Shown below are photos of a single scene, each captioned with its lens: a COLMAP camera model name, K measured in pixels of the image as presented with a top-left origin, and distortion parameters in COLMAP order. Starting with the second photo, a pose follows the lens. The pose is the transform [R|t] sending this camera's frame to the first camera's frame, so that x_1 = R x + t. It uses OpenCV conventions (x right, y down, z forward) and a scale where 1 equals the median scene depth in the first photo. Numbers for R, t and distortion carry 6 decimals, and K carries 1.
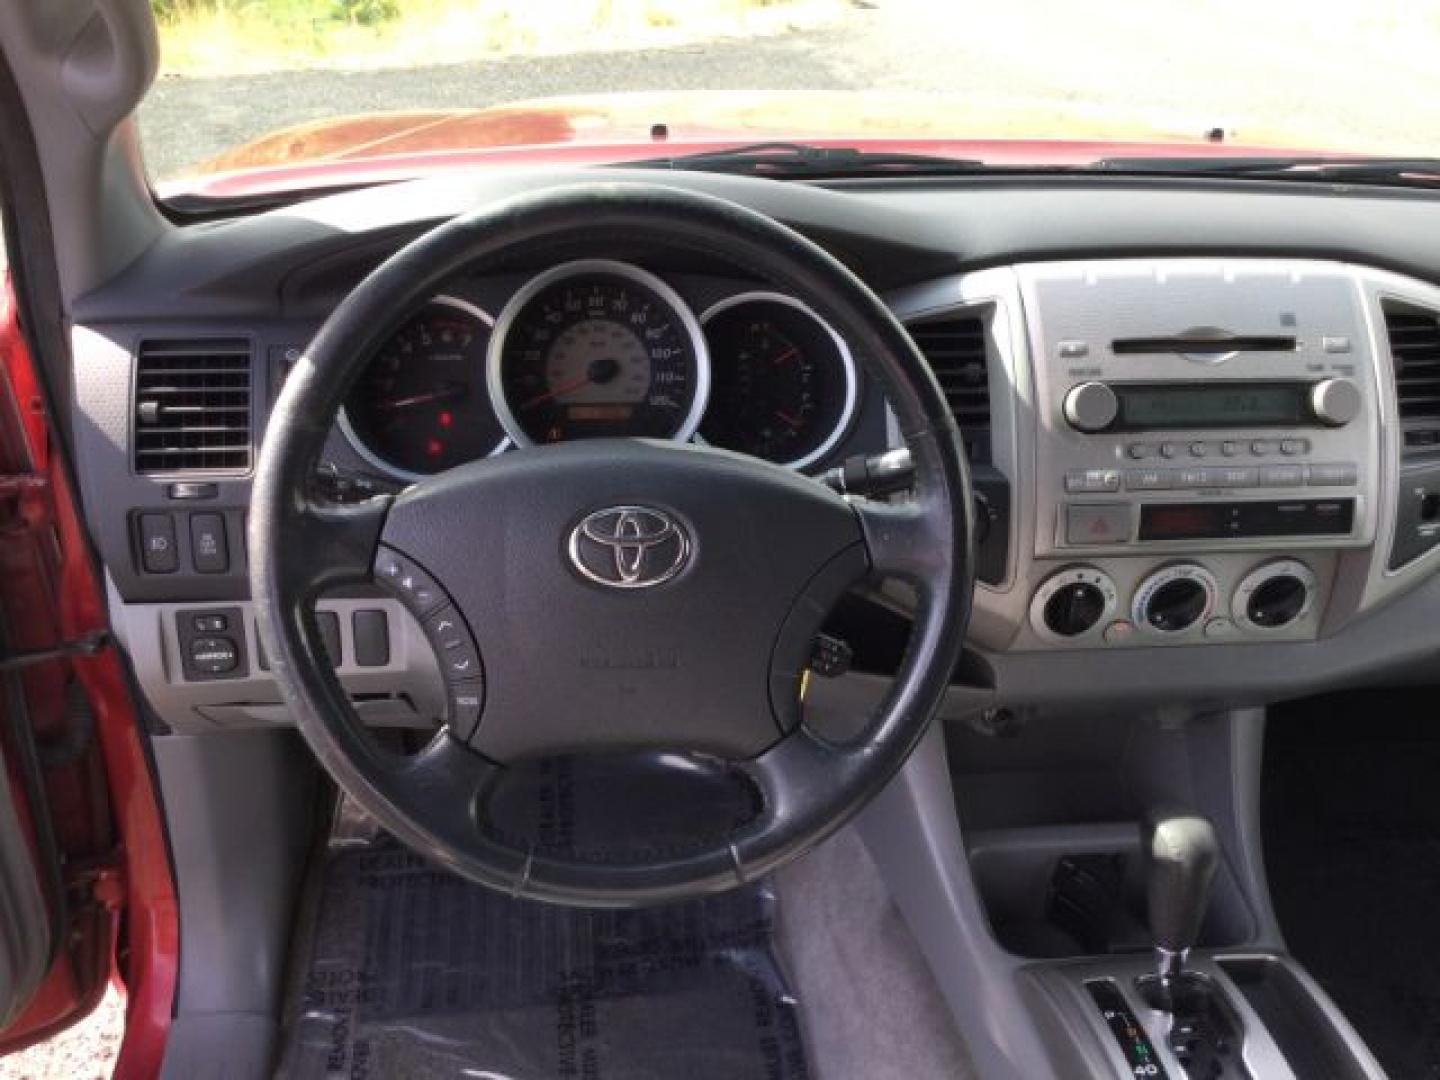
lens RADIAL K [[1291.7, 0, 720.0], [0, 1291.7, 540.0], [0, 0, 1]] dist [0.101885, -0.190474]
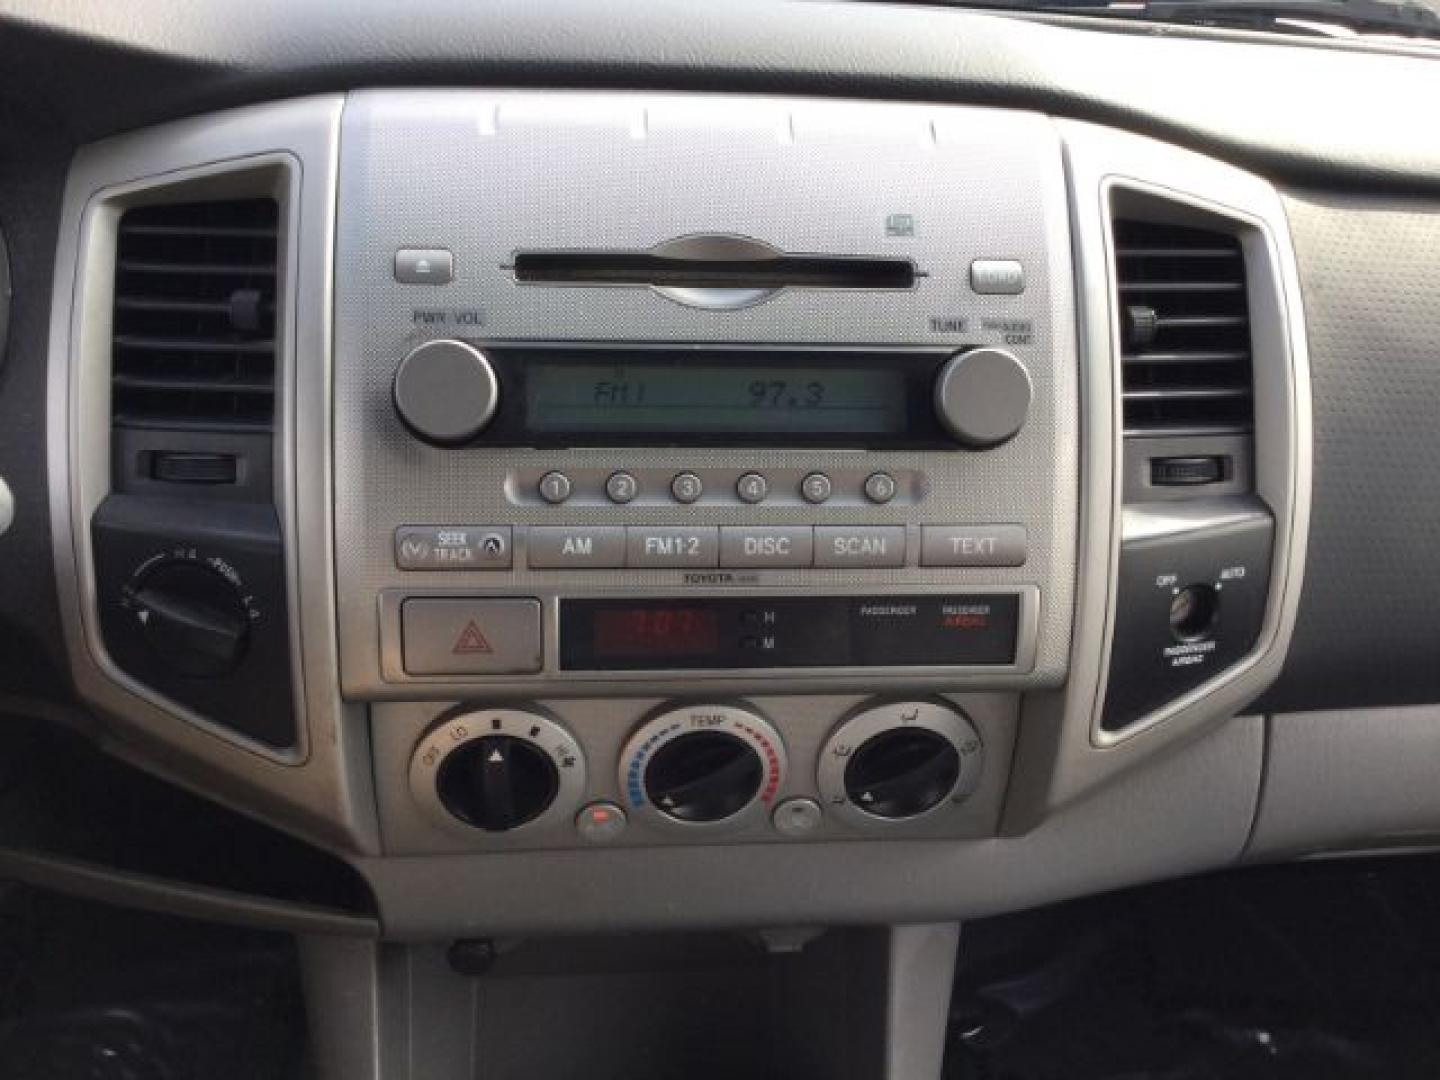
lens RADIAL K [[1291.7, 0, 720.0], [0, 1291.7, 540.0], [0, 0, 1]] dist [0.101885, -0.190474]
pose [[0.999446, 0.032385, -0.007727, 0.374969], [-0.032112, 0.998934, 0.033168, -0.064829], [0.008793, -0.032901, 0.999420, 0.510861]]
